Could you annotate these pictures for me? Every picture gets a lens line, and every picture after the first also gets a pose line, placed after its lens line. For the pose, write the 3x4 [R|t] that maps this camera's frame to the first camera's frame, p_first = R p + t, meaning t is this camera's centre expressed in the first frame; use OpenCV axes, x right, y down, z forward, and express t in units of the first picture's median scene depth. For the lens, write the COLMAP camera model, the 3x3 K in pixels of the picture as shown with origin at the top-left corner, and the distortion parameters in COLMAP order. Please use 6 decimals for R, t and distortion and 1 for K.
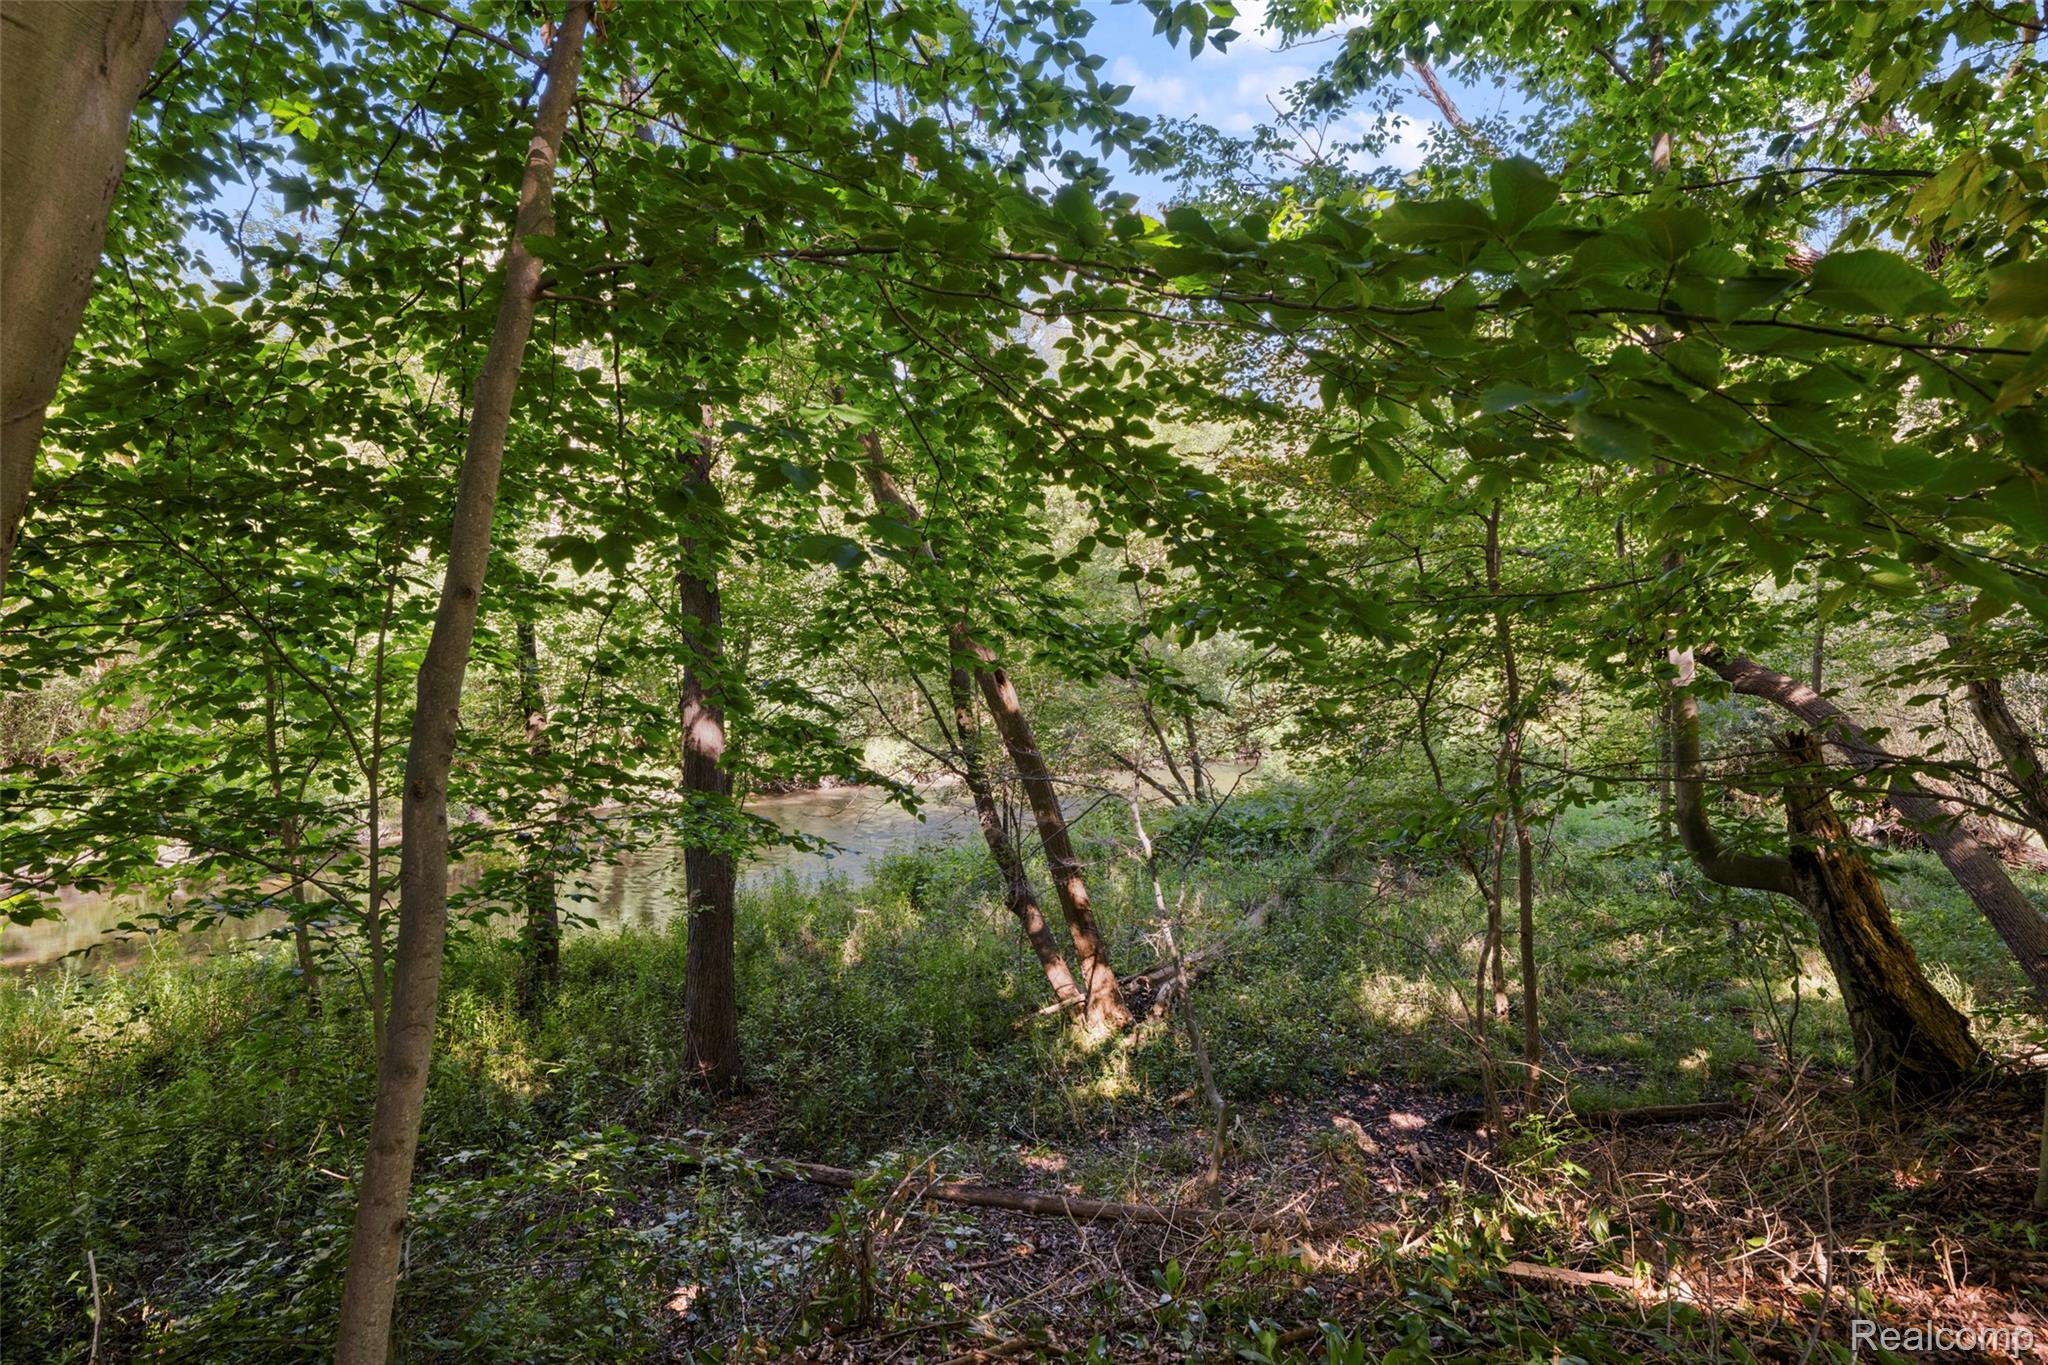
lens RADIAL K [[1112.6, 0, 1021.3], [0, 1112.6, 679.7], [0, 0, 1]] dist [-0.020893, 0.000521]
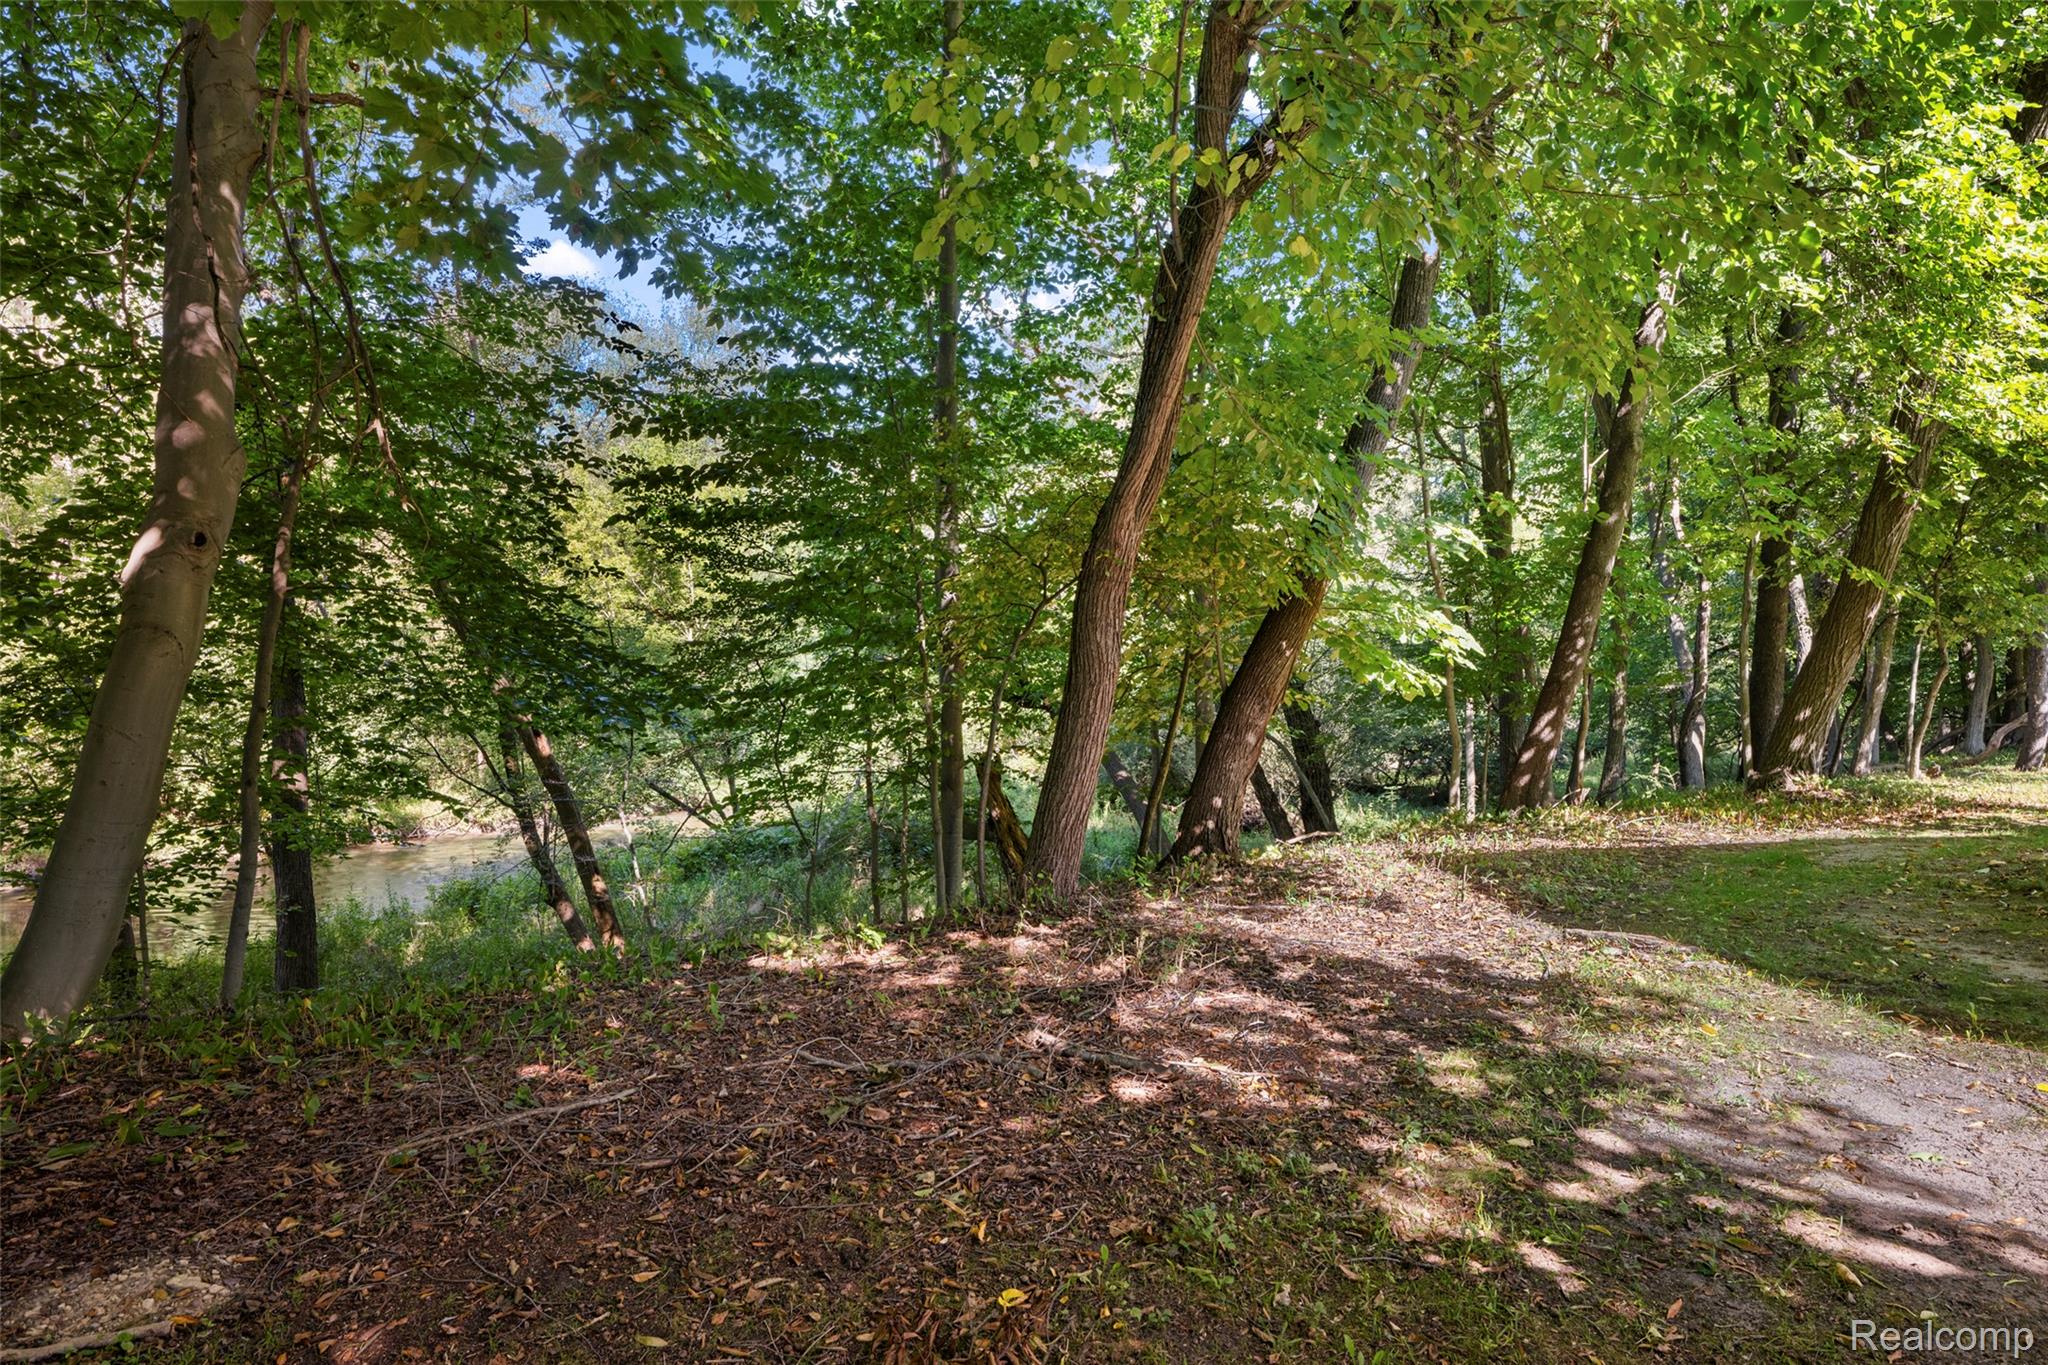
lens RADIAL K [[1112.6, 0, 1032.9], [0, 1112.6, 683.7], [0, 0, 1]] dist [-0.020893, 0.000521]
pose [[0.933678, -0.006677, 0.358052, 0.058721], [0.019160, 0.999325, -0.031328, -0.005833], [-0.357602, 0.036111, 0.933176, -0.452930]]
